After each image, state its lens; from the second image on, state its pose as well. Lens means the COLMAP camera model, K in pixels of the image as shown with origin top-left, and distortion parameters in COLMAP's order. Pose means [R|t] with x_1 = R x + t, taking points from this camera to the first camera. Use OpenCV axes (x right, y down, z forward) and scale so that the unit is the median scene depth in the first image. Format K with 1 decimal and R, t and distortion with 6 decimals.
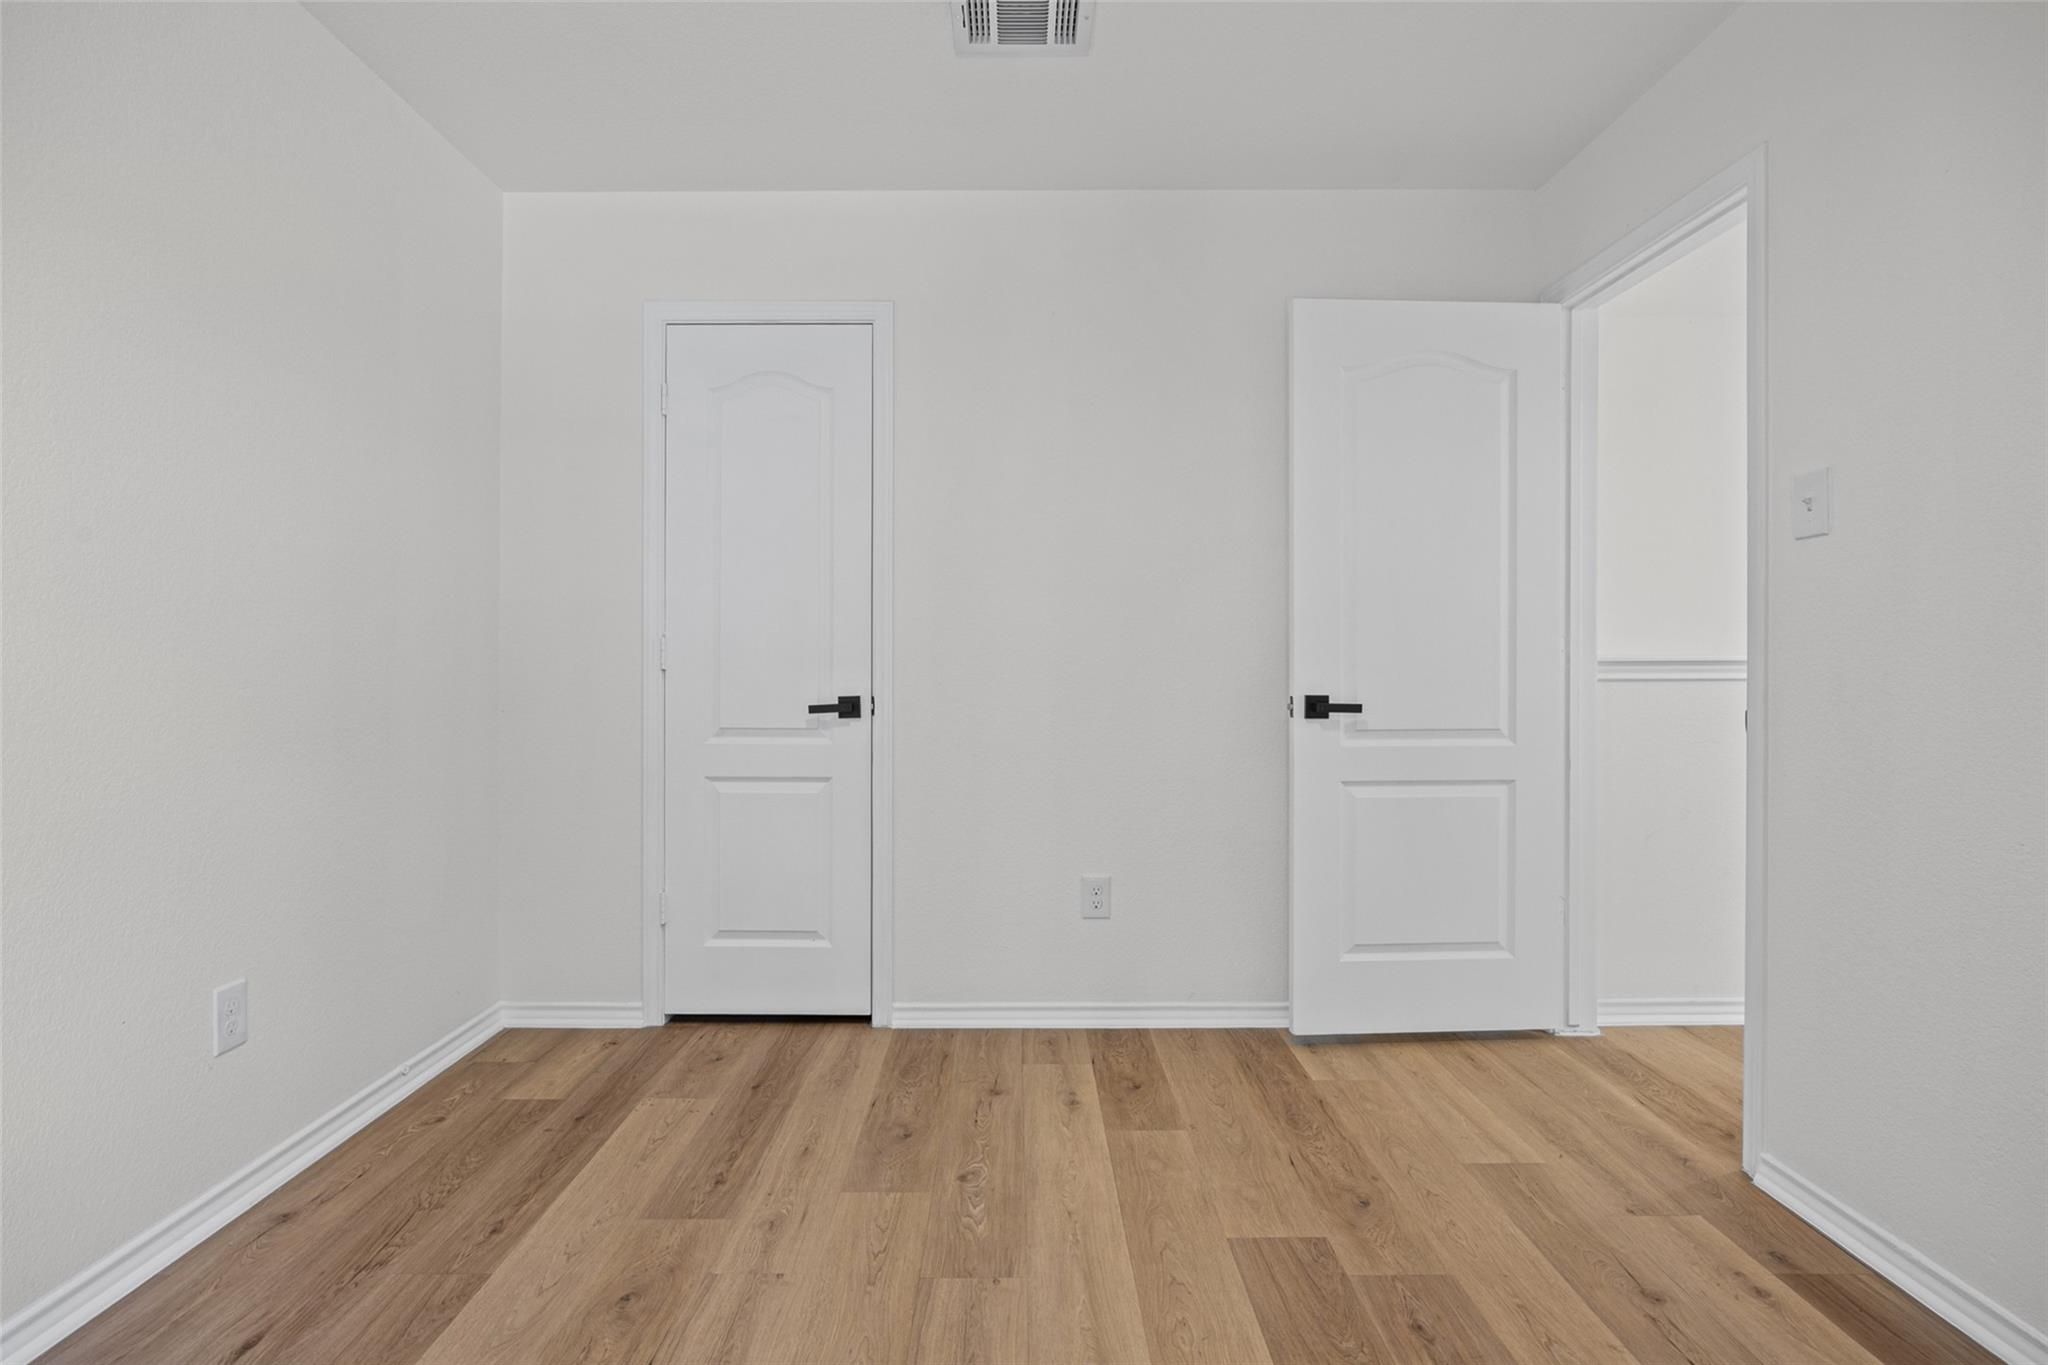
lens RADIAL K [[1029.9, 0, 1024.0], [0, 1029.9, 682.5], [0, 0, 1]] dist [0.000571, 0.000128]
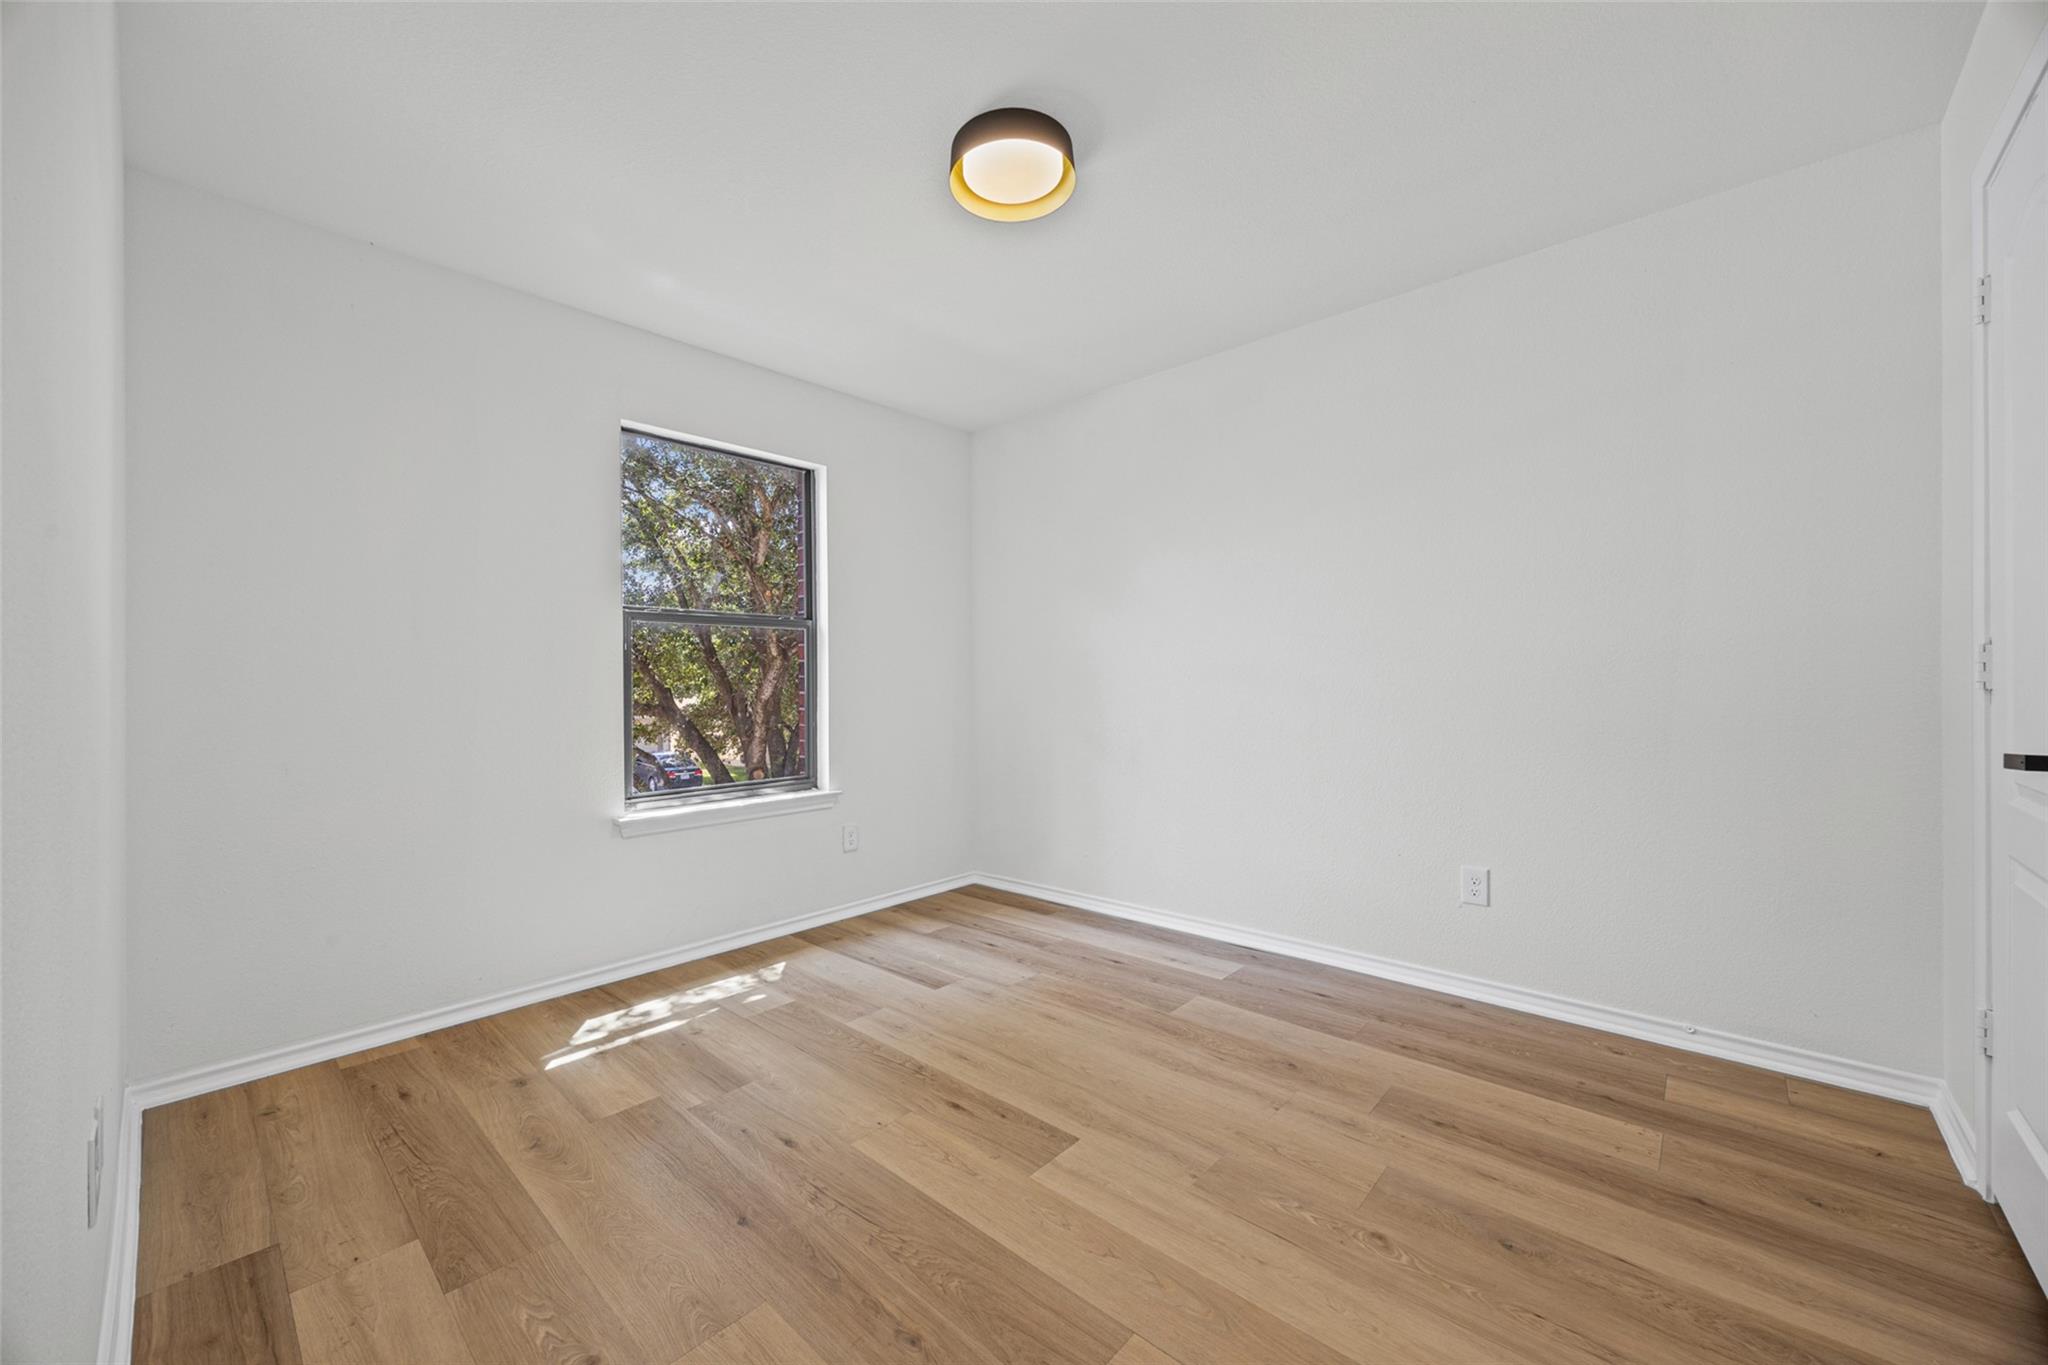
lens RADIAL K [[787.3, 0, 1018.8], [0, 787.3, 691.9], [0, 0, 1]] dist [-0.002216, 0.000105]
pose [[-0.686824, 0.007015, -0.726790, 0.719974], [-0.008114, 0.999817, 0.017318, -0.023124], [0.726779, 0.017792, -0.686641, 1.319891]]
